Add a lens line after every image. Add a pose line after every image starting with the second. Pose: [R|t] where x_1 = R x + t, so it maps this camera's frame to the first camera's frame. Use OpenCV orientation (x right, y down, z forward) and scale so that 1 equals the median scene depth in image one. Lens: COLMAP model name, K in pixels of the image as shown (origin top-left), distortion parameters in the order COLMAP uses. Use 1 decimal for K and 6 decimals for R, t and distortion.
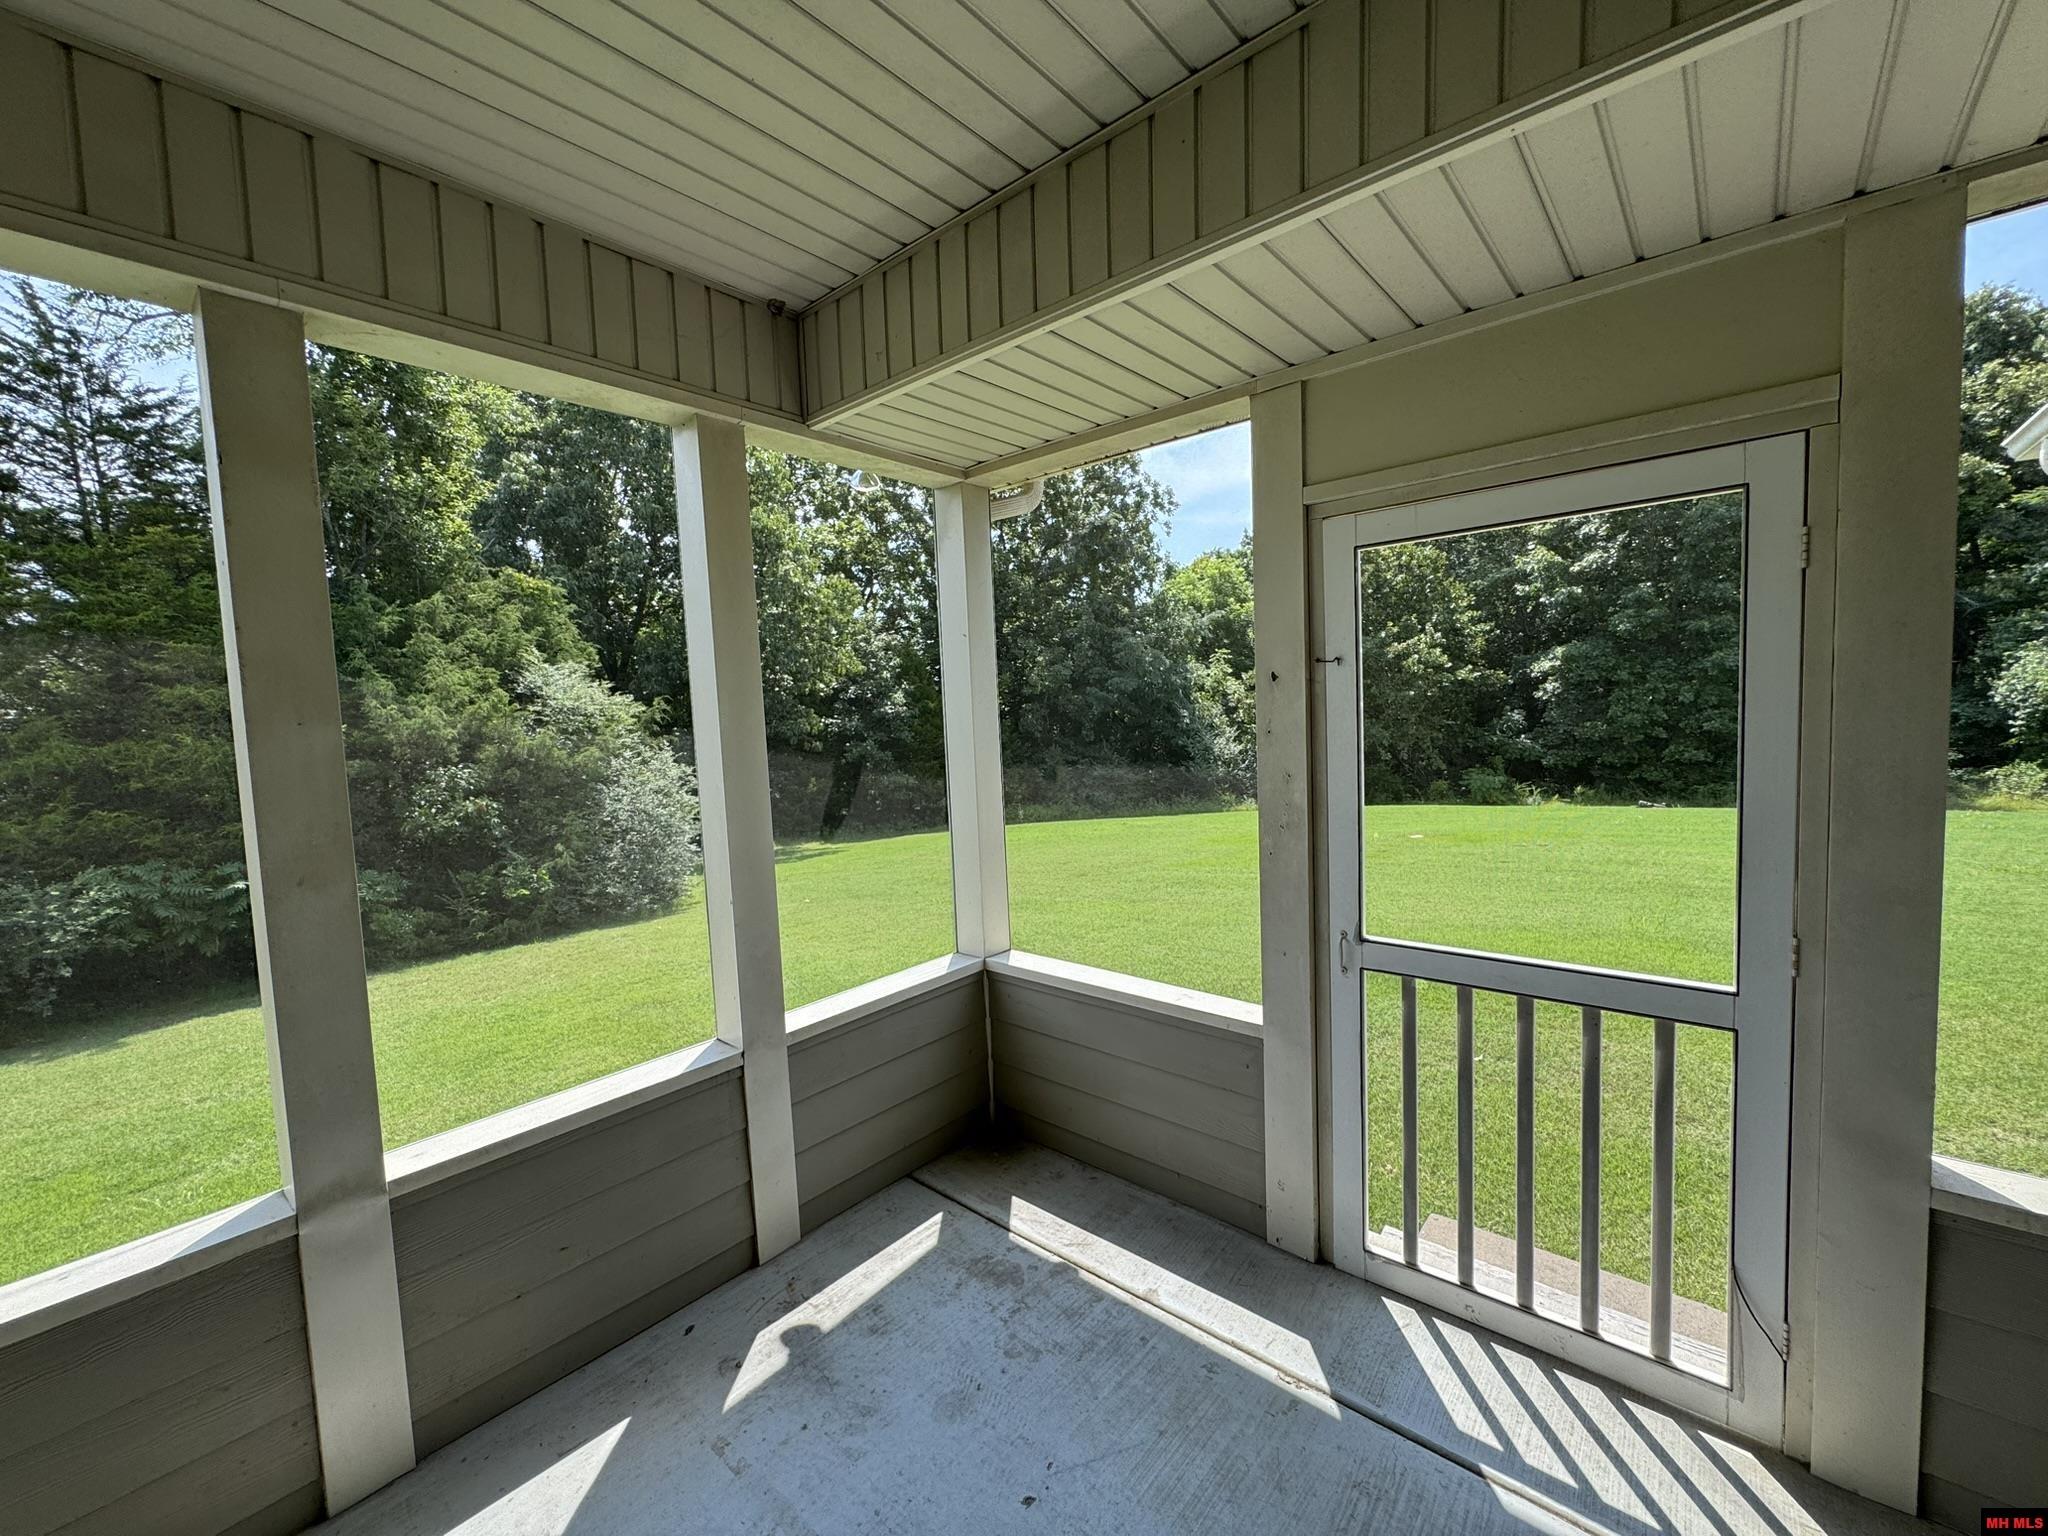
lens RADIAL K [[819.4, 0, 1022.1], [0, 819.4, 766.7], [0, 0, 1]] dist [-0.001369, -0.000358]
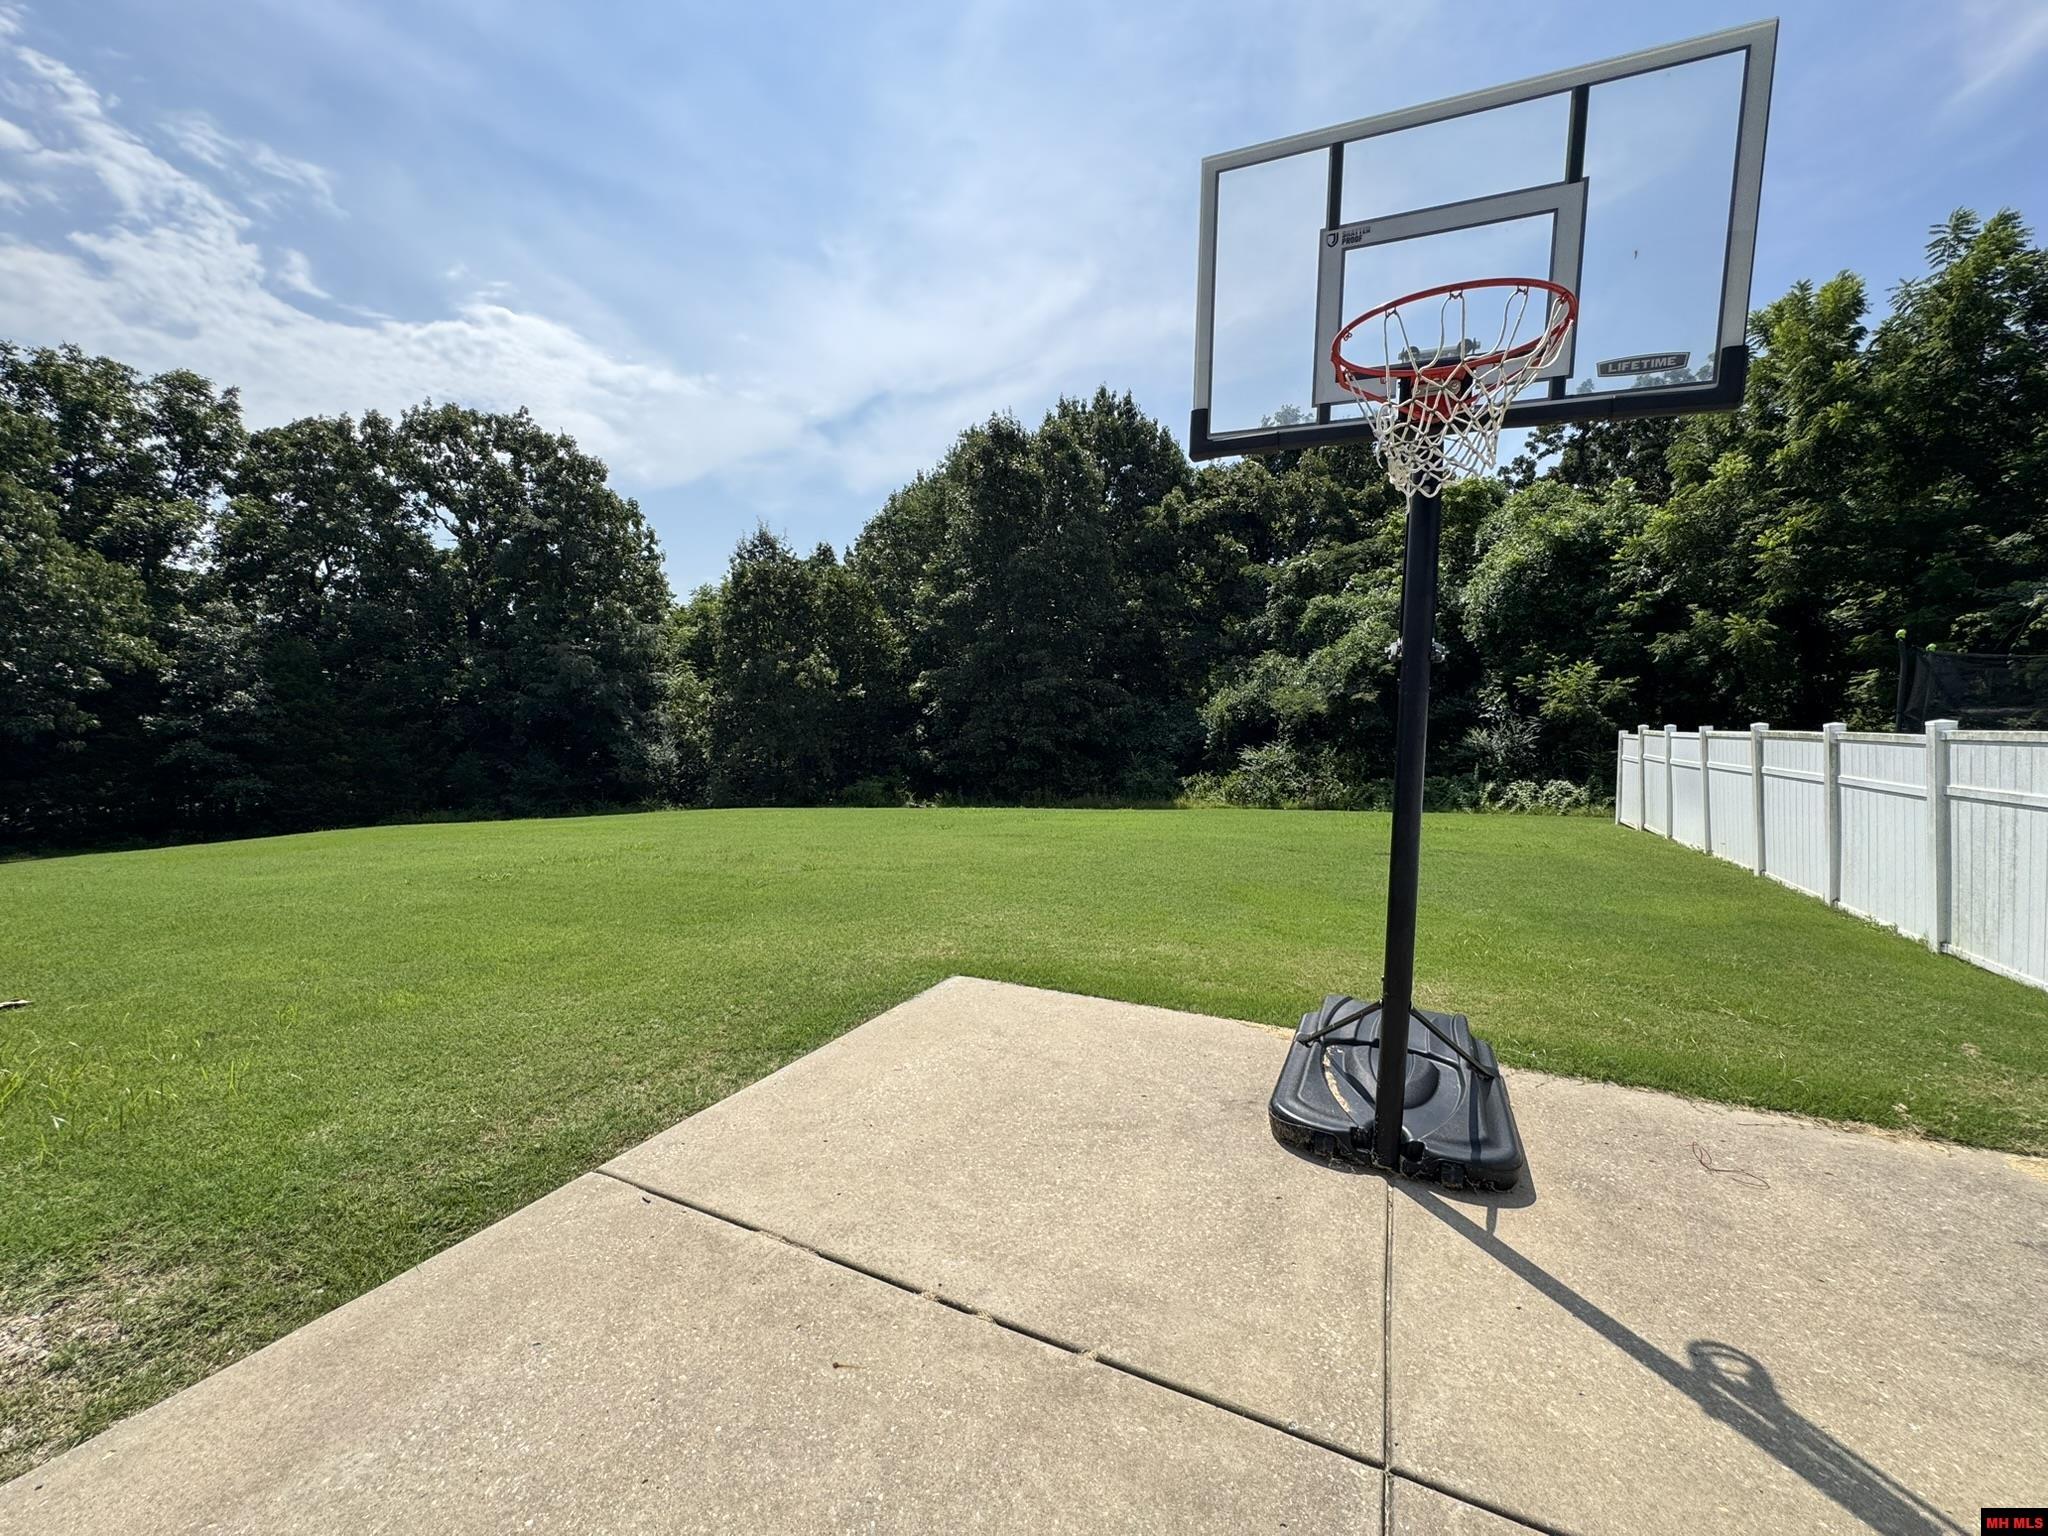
lens RADIAL K [[819.4, 0, 1022.1], [0, 819.4, 766.7], [0, 0, 1]] dist [-0.001369, -0.000358]
pose [[0.959217, 0.010448, 0.282478, 0.441901], [-0.006578, 0.999871, -0.014646, 0.004018], [-0.282594, 0.012191, 0.959162, -0.130793]]
